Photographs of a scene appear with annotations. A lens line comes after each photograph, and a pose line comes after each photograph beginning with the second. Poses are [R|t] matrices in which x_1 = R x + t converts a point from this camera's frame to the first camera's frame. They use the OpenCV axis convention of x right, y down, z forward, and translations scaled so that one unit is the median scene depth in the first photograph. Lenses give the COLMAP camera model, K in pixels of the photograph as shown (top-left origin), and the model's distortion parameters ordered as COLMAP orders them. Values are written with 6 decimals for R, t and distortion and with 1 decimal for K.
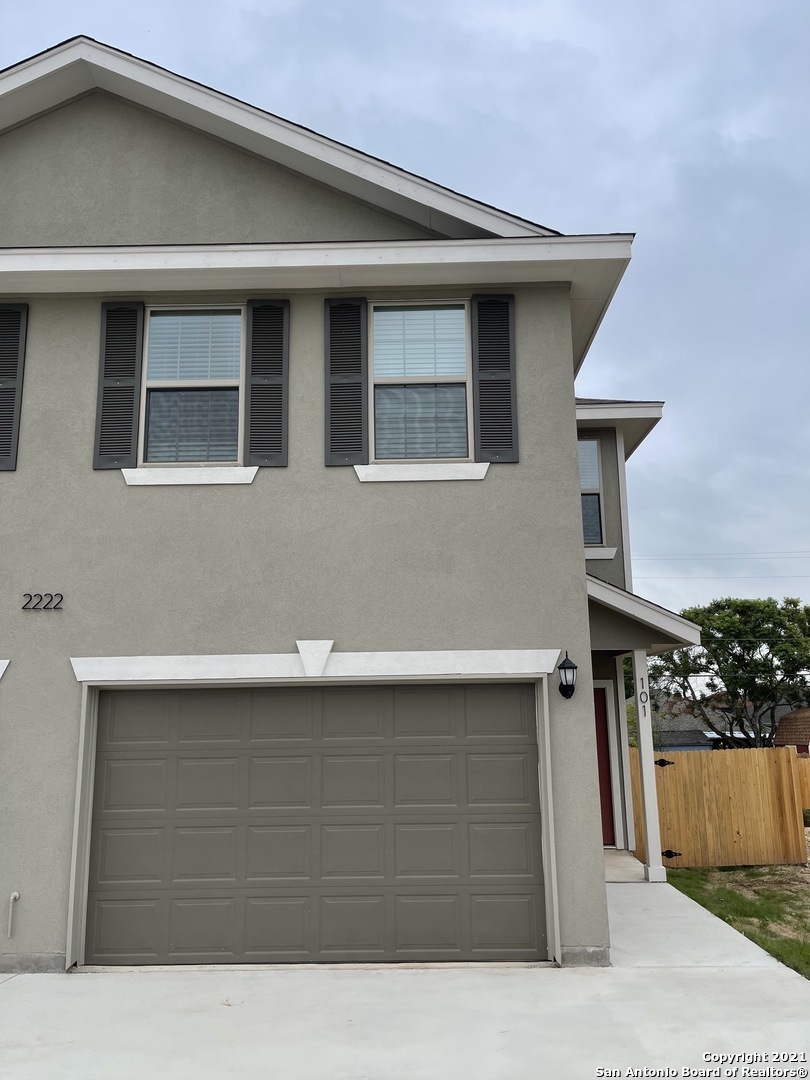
lens RADIAL K [[815.1, 0, 405.0], [0, 815.1, 540.0], [0, 0, 1]] dist [0.092544, -0.122201]
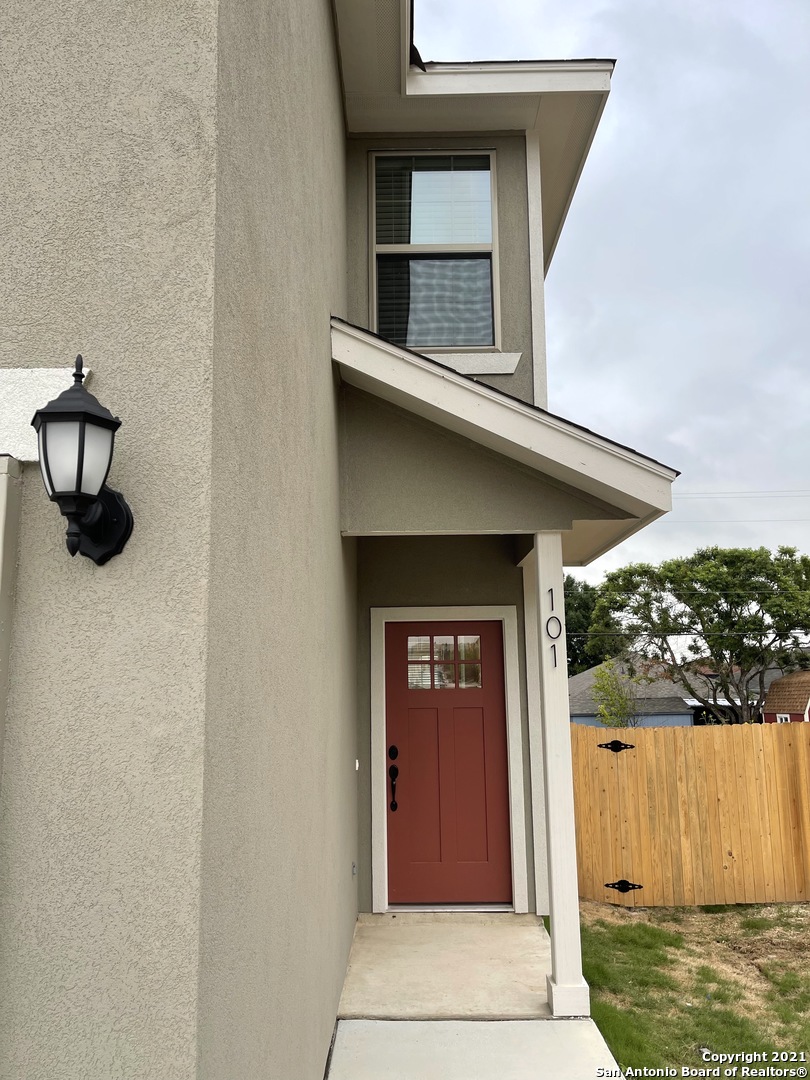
lens RADIAL K [[815.1, 0, 405.0], [0, 815.1, 540.0], [0, 0, 1]] dist [0.092544, -0.122201]
pose [[0.999863, 0.003850, 0.016085, 0.049867], [-0.004460, 0.999266, 0.038054, 0.031080], [-0.015927, -0.038120, 0.999146, 0.133625]]
